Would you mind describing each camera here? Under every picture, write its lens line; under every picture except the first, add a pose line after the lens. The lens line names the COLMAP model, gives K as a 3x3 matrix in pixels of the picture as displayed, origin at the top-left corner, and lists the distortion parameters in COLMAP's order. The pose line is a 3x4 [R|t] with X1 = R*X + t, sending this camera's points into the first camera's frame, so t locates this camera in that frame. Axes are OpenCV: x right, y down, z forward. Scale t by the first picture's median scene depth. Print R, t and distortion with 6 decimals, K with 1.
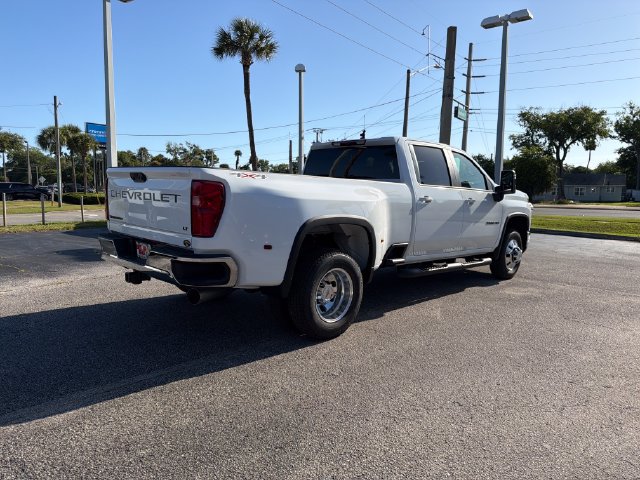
lens RADIAL K [[452.0, 0, 314.0], [0, 452.0, 243.6], [0, 0, 1]] dist [0.064555, -0.068289]
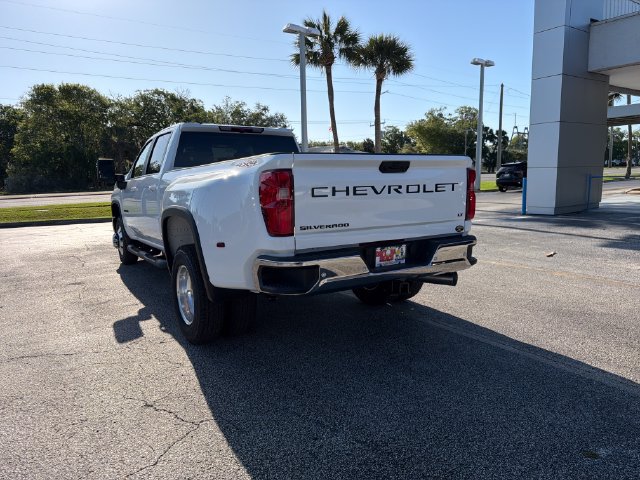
lens RADIAL K [[451.8, 0, 315.6], [0, 451.8, 242.1], [0, 0, 1]] dist [0.078991, -0.113849]
pose [[0.223178, -0.162244, 0.961181, -0.199074], [0.142030, 0.980941, 0.132601, -0.022841], [-0.964375, 0.106923, 0.241968, 0.154324]]
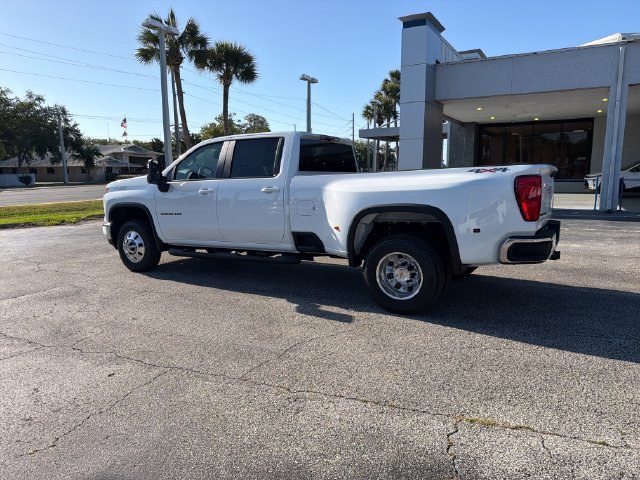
lens RADIAL K [[451.8, 0, 315.6], [0, 451.8, 242.1], [0, 0, 1]] dist [0.078991, -0.113849]
pose [[-0.238156, -0.155302, 0.958730, -0.234351], [0.120019, 0.974861, 0.187728, -0.044685], [-0.963783, 0.159774, -0.213530, 0.309209]]
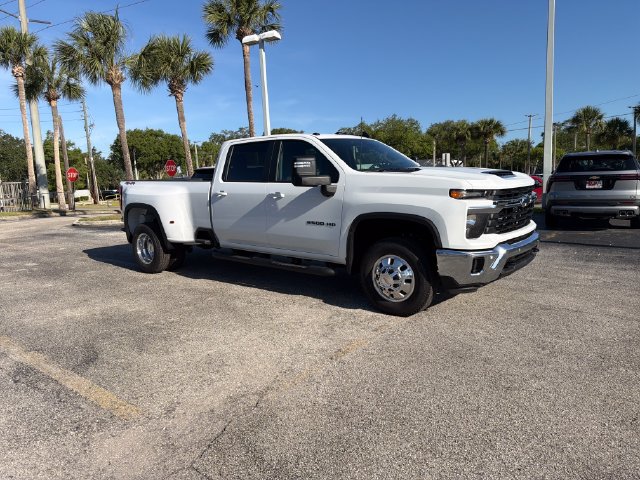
lens RADIAL K [[451.8, 0, 315.6], [0, 451.8, 242.1], [0, 0, 1]] dist [0.078991, -0.113849]
pose [[0.098561, 0.113349, -0.988654, 0.340831], [-0.079670, 0.991201, 0.105699, -0.027673], [0.991937, 0.068349, 0.106724, 0.267075]]
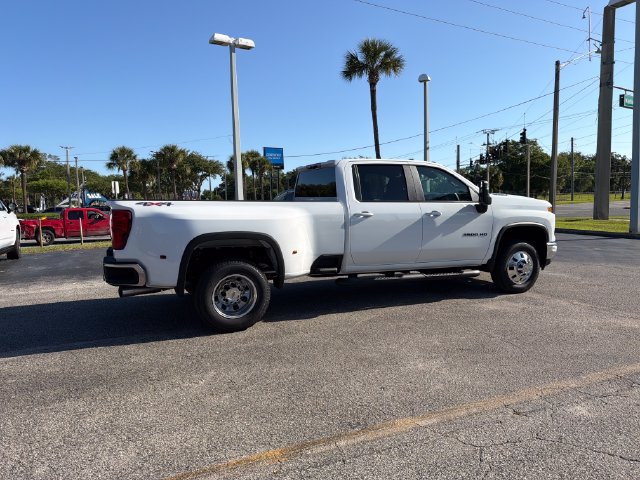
lens RADIAL K [[451.8, 0, 315.6], [0, 451.8, 242.1], [0, 0, 1]] dist [0.078991, -0.113849]
pose [[0.923895, -0.002365, -0.382640, 0.131793], [-0.006111, 0.999762, -0.020934, -0.001795], [0.382598, 0.021679, 0.923660, -0.011530]]
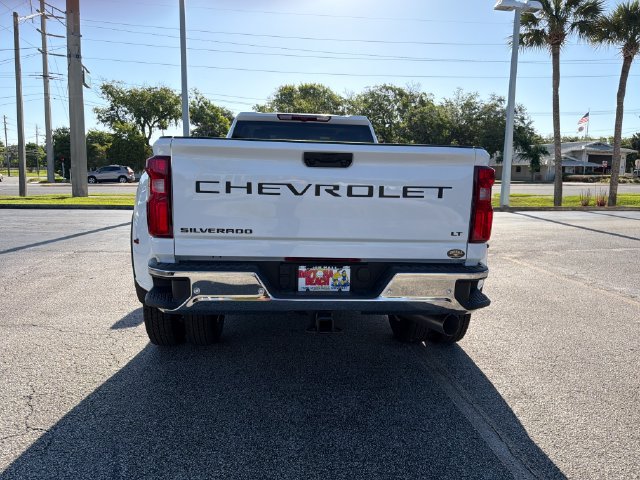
lens RADIAL K [[474.4, 0, 320.0], [0, 474.4, 240.0], [0, 0, 1]] dist [0.047000, -0.052000]
pose [[0.642589, -0.111289, 0.758086, -0.143301], [0.084899, 0.993645, 0.073905, -0.014019], [-0.761493, 0.016870, 0.647954, 0.096844]]
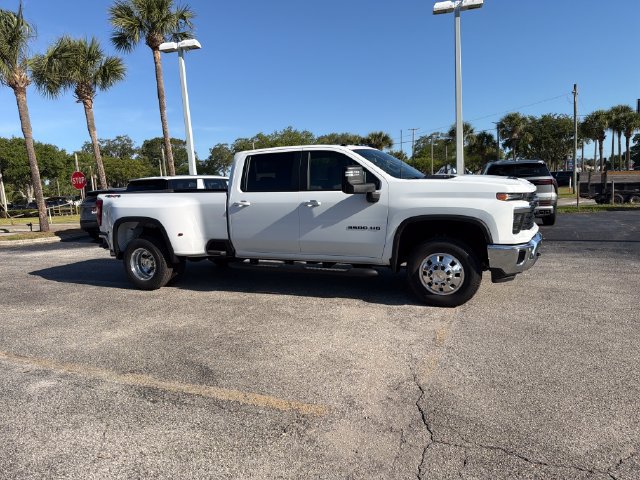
lens RADIAL K [[452.0, 0, 314.0], [0, 452.0, 243.6], [0, 0, 1]] dist [0.064555, -0.068289]
pose [[0.340182, 0.083779, -0.936620, 0.335433], [-0.050816, 0.996206, 0.070652, -0.020676], [0.938986, 0.023561, 0.343149, 0.184217]]
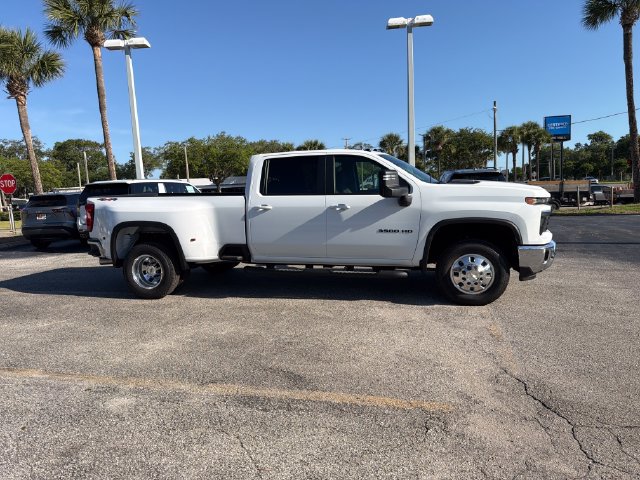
lens RADIAL K [[452.0, 0, 314.0], [0, 452.0, 243.6], [0, 0, 1]] dist [0.064555, -0.068289]
pose [[0.491078, 0.064379, -0.868733, 0.311124], [-0.048244, 0.997745, 0.046668, -0.015724], [0.869779, 0.018993, 0.493077, 0.130558]]
